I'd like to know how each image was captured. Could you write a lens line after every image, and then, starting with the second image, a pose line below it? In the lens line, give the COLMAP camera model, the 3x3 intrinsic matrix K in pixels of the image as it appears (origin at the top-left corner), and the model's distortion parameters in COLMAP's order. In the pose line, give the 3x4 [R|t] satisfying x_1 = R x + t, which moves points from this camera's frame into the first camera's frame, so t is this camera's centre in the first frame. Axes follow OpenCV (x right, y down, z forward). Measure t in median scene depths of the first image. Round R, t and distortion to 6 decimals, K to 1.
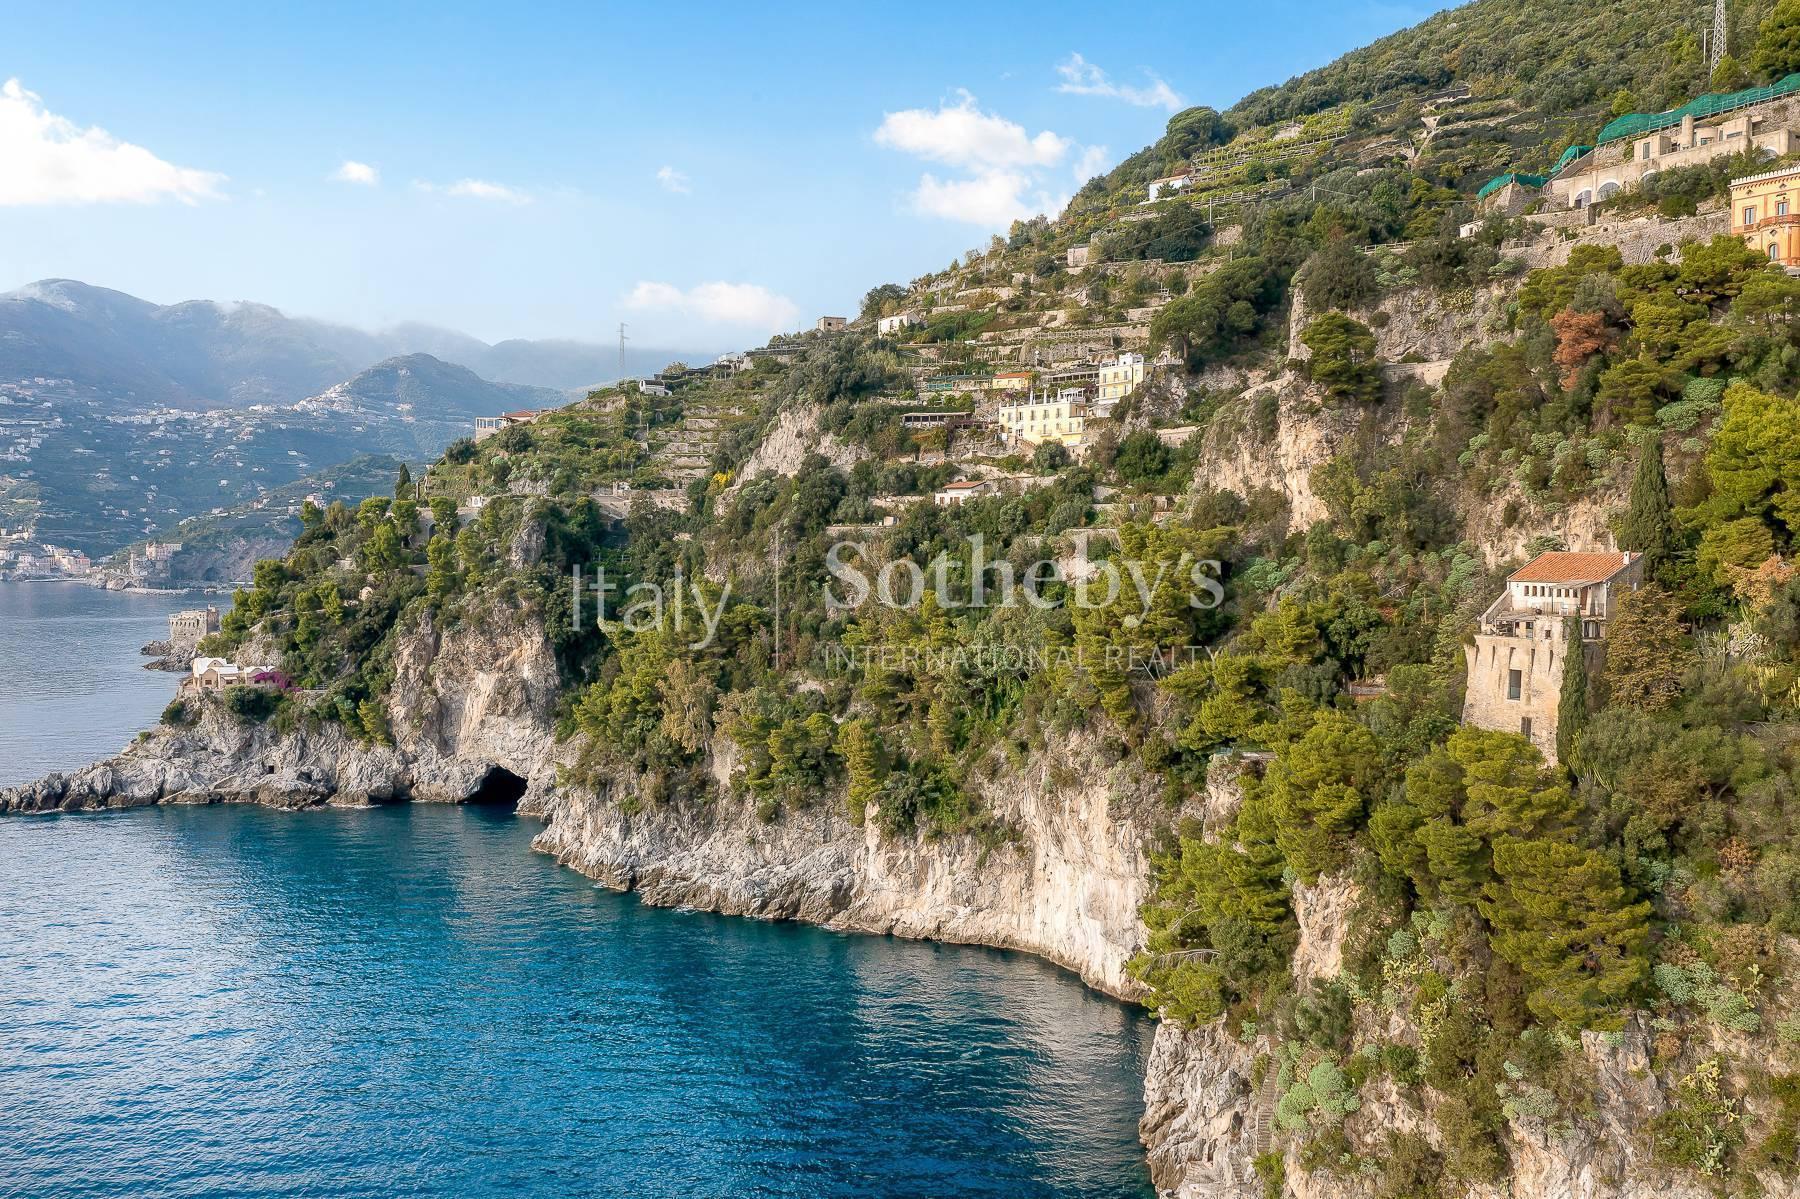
lens RADIAL K [[1426.3, 0, 908.3], [0, 1426.3, 592.4], [0, 0, 1]] dist [-0.006292, 0.012153]
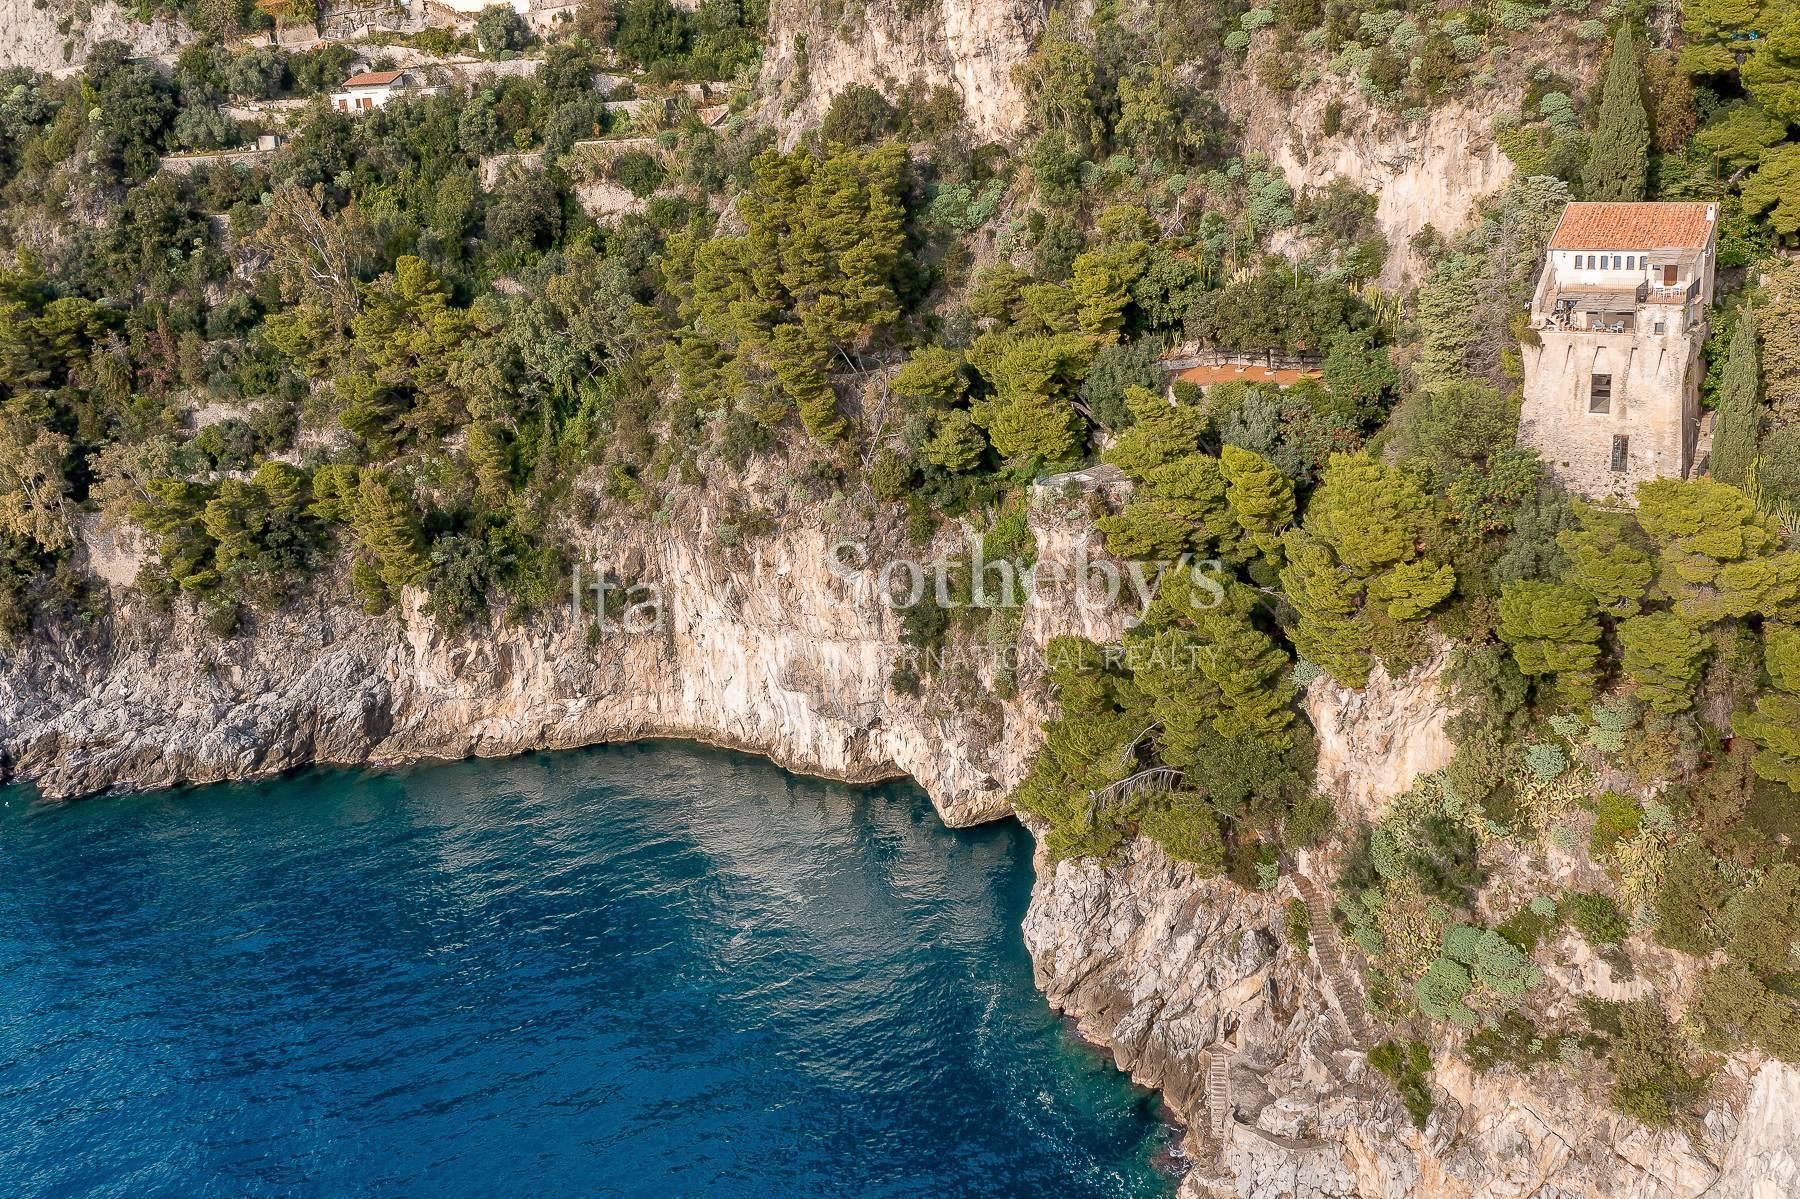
lens RADIAL K [[1629.8, 0, 939.4], [0, 1629.8, 525.4], [0, 0, 1]] dist [0.004600, 0.000000]
pose [[0.872526, -0.193388, 0.448665, -0.154076], [0.081261, 0.962978, 0.257043, -0.063743], [-0.481763, -0.187817, 0.855938, 0.211122]]
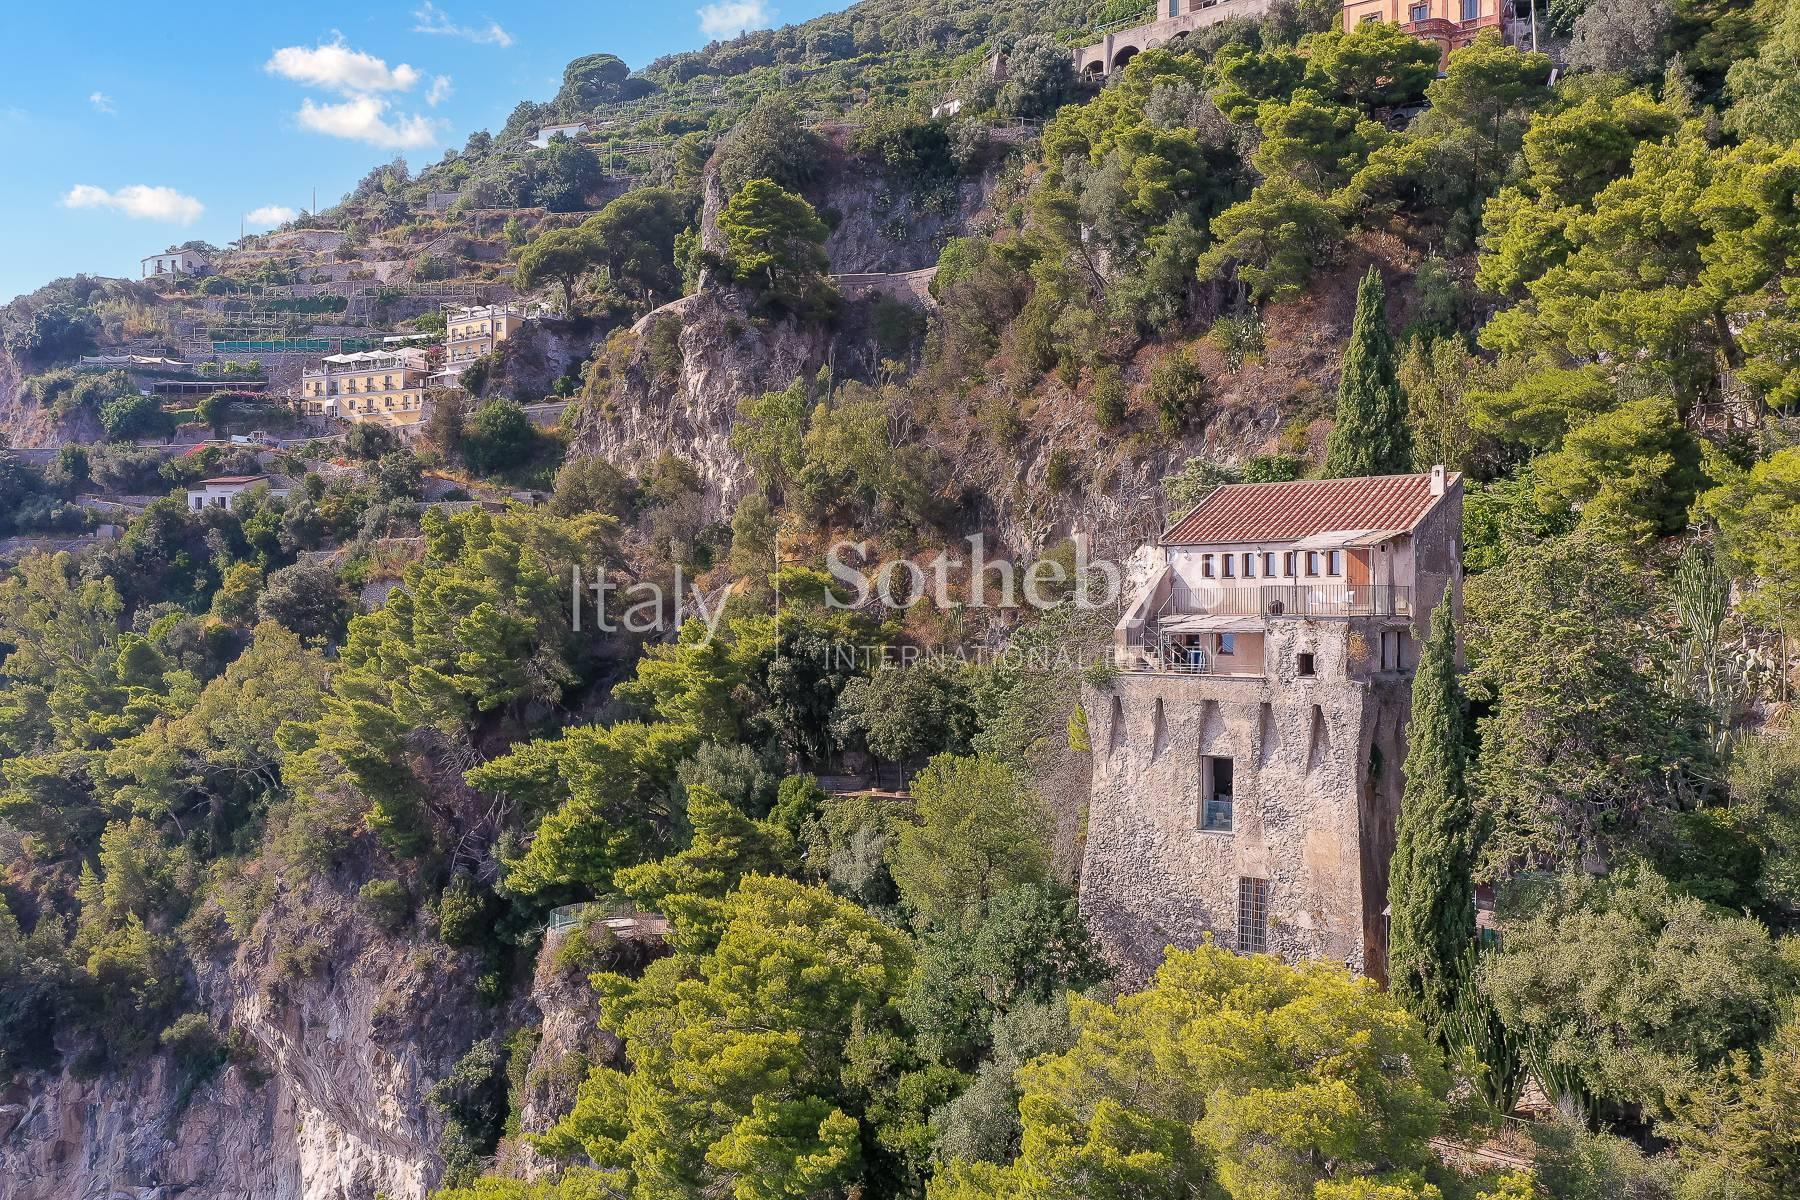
lens RADIAL K [[1436.8, 0, 889.0], [0, 1436.8, 597.2], [0, 0, 1]] dist [0.030861, 0.000542]
pose [[0.930512, -0.004845, 0.366228, 0.100916], [0.018661, 0.999241, -0.034195, 0.011412], [-0.365785, 0.038653, 0.929896, 0.342873]]
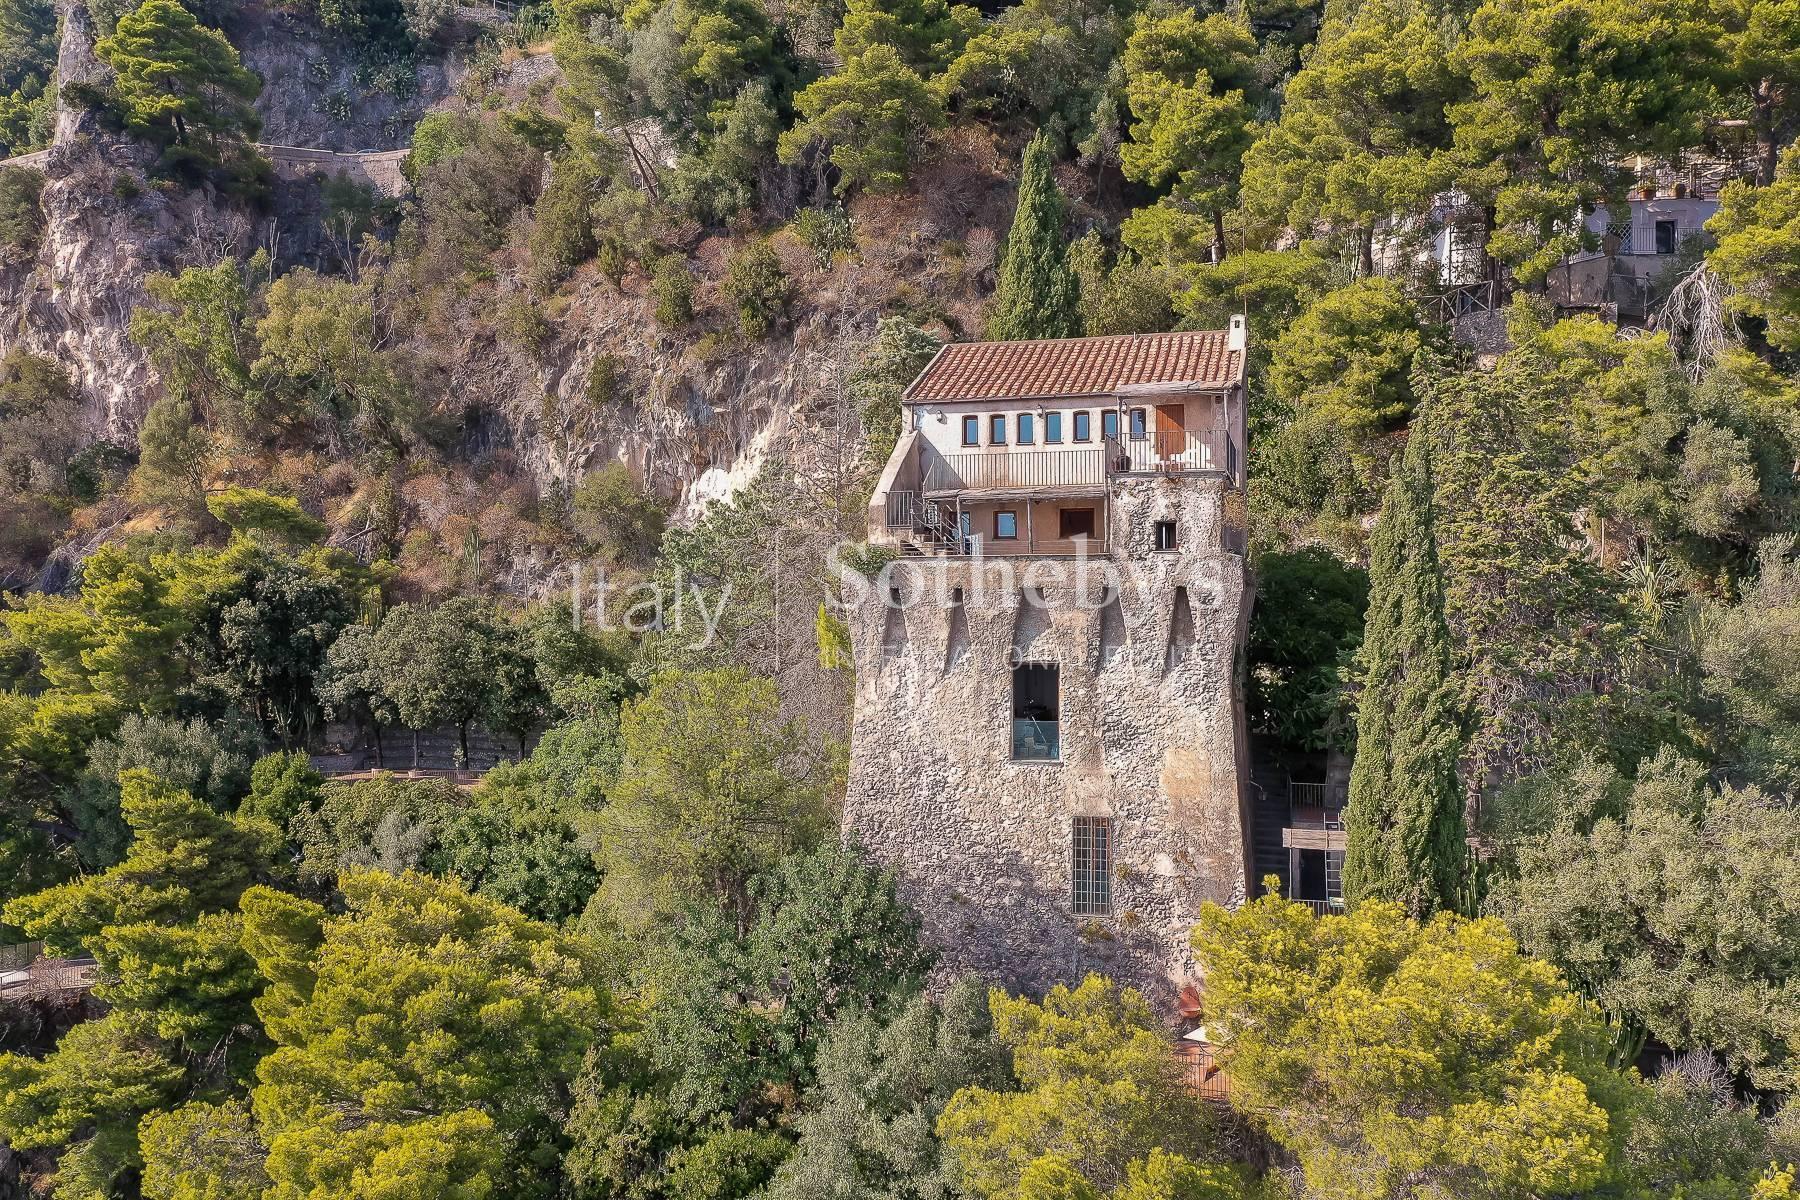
lens RADIAL K [[1436.8, 0, 895.7], [0, 1436.8, 597.7], [0, 0, 1]] dist [0.030861, 0.000542]
pose [[0.693366, -0.005351, 0.720566, 0.096639], [0.029561, 0.999342, -0.021025, 0.024112], [-0.719979, 0.035878, 0.693068, 0.422254]]
